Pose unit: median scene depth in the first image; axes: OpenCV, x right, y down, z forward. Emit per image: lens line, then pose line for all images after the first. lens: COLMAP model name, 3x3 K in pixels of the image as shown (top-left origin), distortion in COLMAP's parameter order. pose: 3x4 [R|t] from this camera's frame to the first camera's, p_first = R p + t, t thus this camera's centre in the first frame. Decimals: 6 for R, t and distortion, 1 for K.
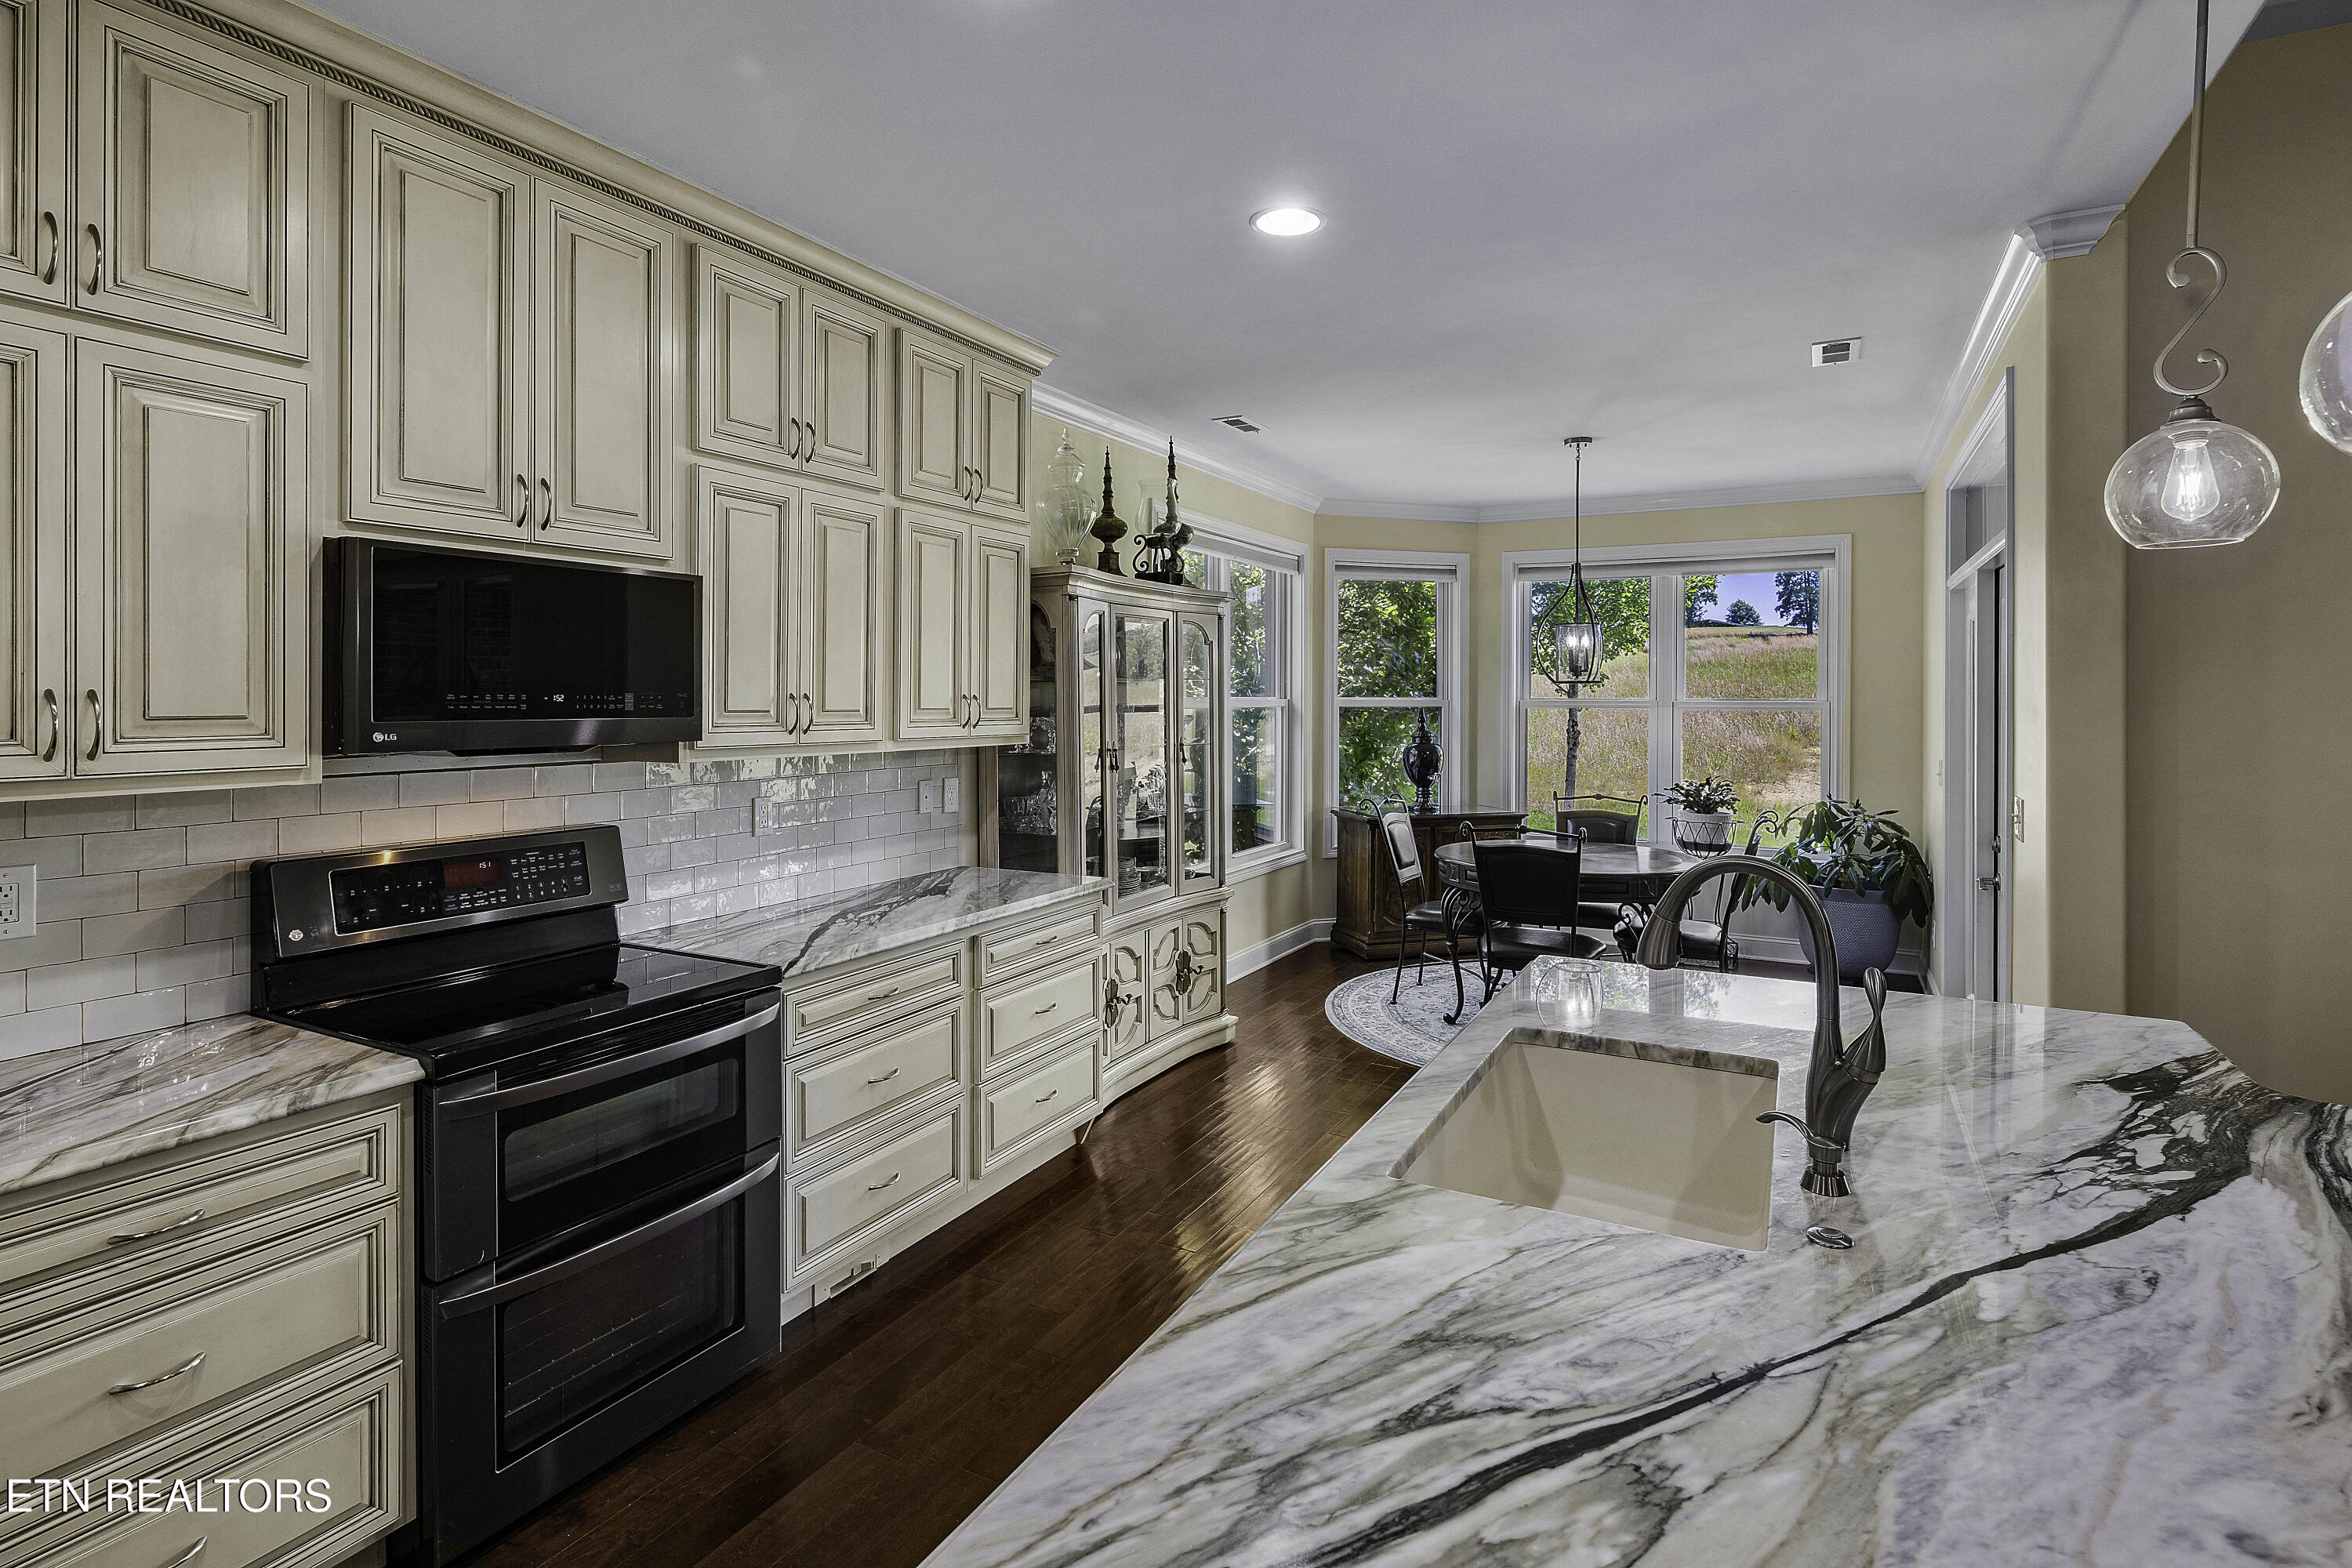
lens RADIAL K [[1164.2, 0, 1163.4], [0, 1164.2, 694.6], [0, 0, 1]] dist [0.001945, -0.005976]
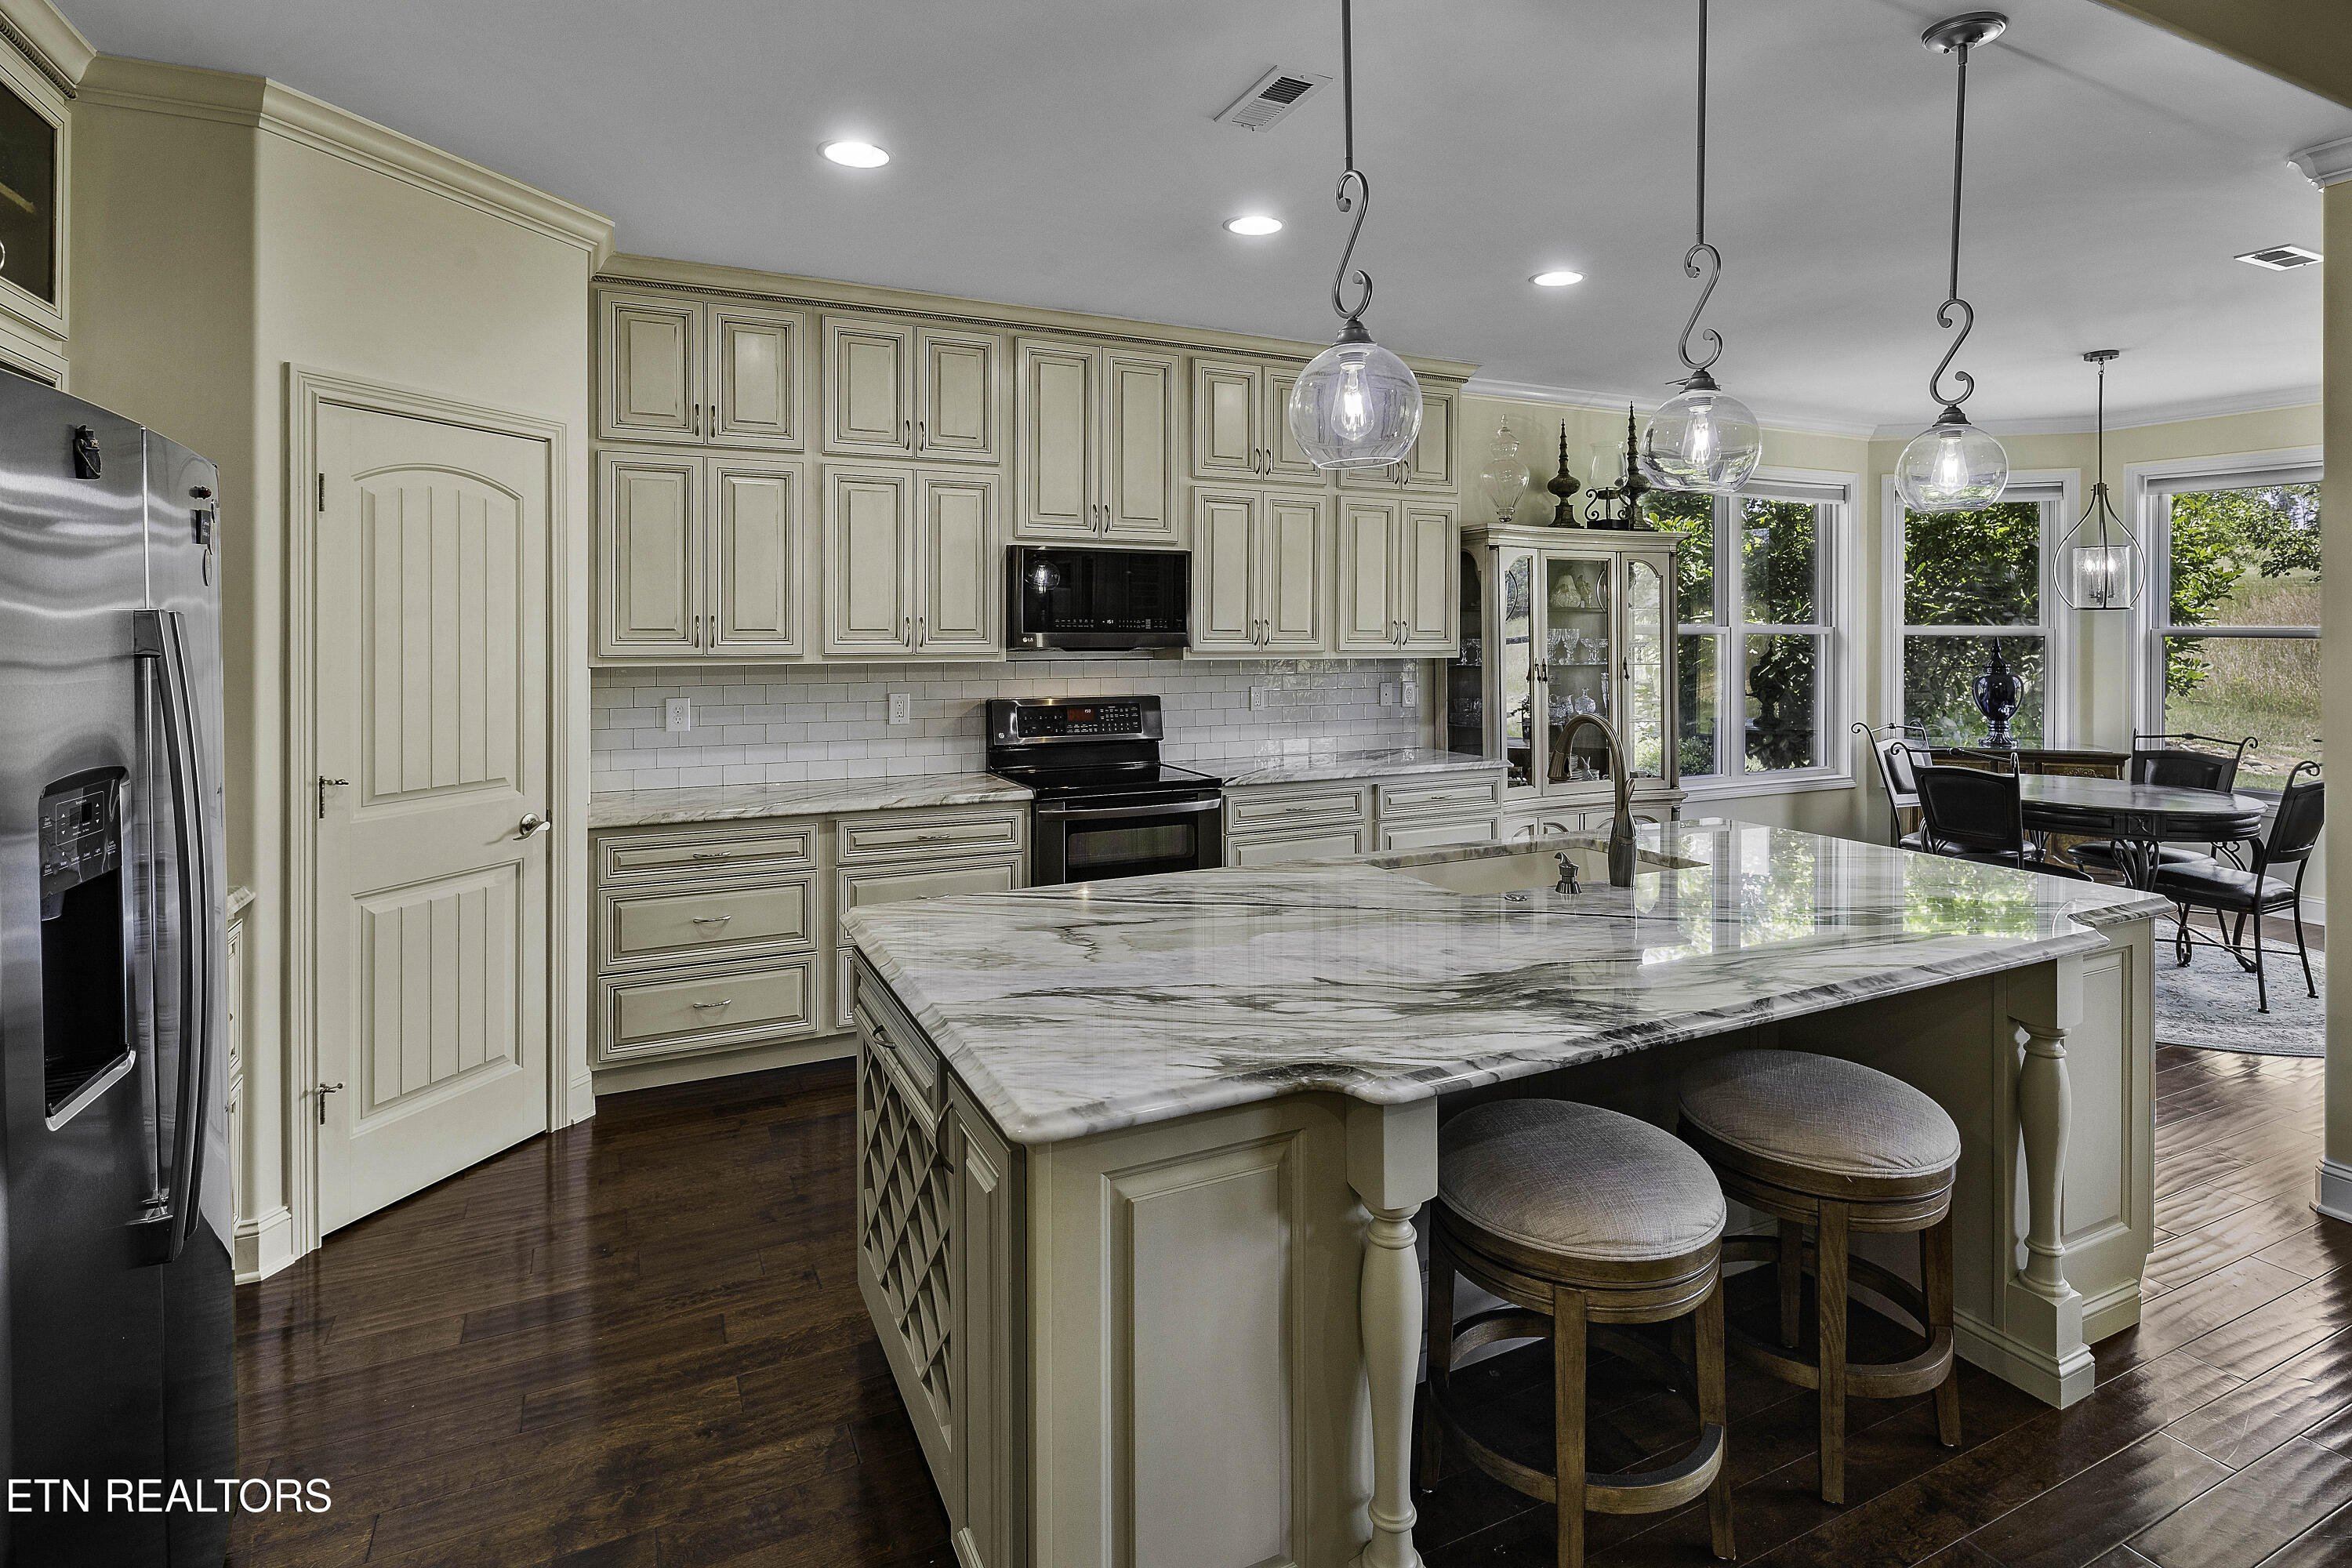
lens RADIAL K [[1164.2, 0, 1156.9], [0, 1164.2, 632.5], [0, 0, 1]] dist [0.001945, -0.005976]
pose [[0.808222, 0.005669, -0.588851, 0.388156], [-0.001539, 0.999971, 0.007513, 0.003512], [0.588876, -0.005166, 0.808207, -0.286773]]
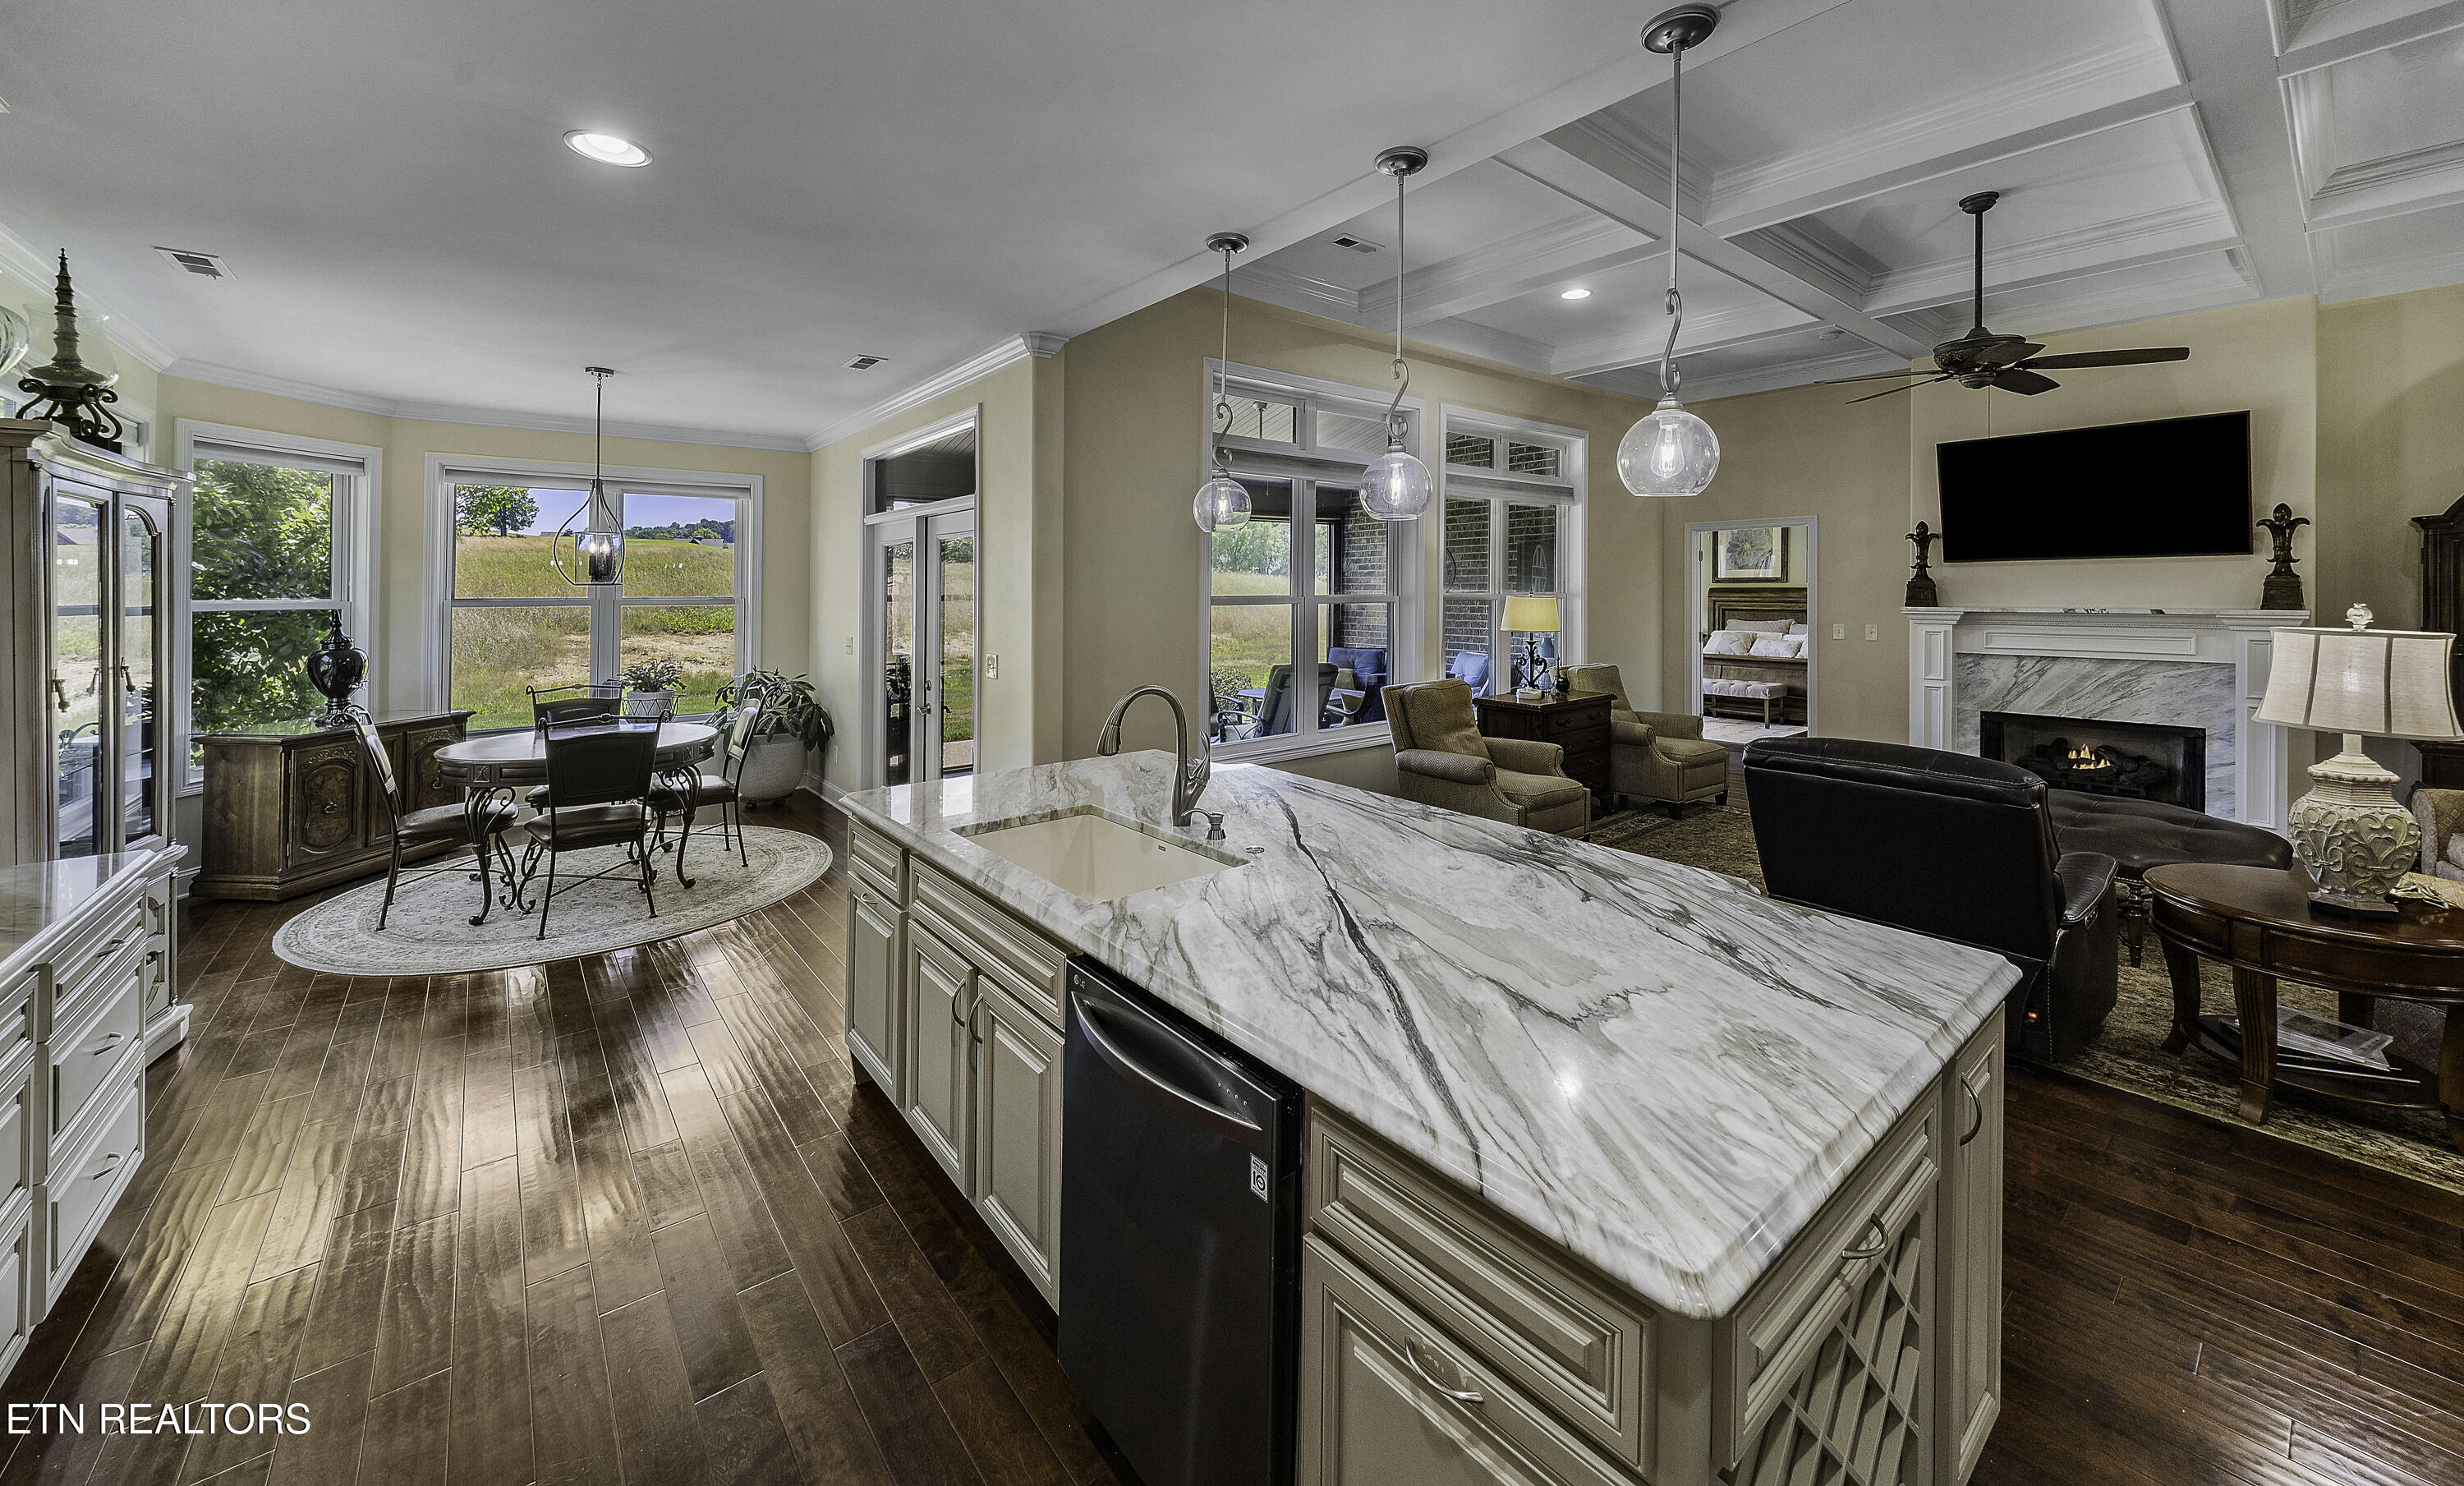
lens RADIAL K [[919.7, 0, 1248.6], [0, 919.7, 574.2], [0, 0, 1]] dist [-0.000627, -0.000689]
pose [[0.363159, 0.011386, 0.931658, -0.323492], [0.003596, 0.999901, -0.013621, -0.007944], [-0.931720, 0.008297, 0.363082, 0.119545]]
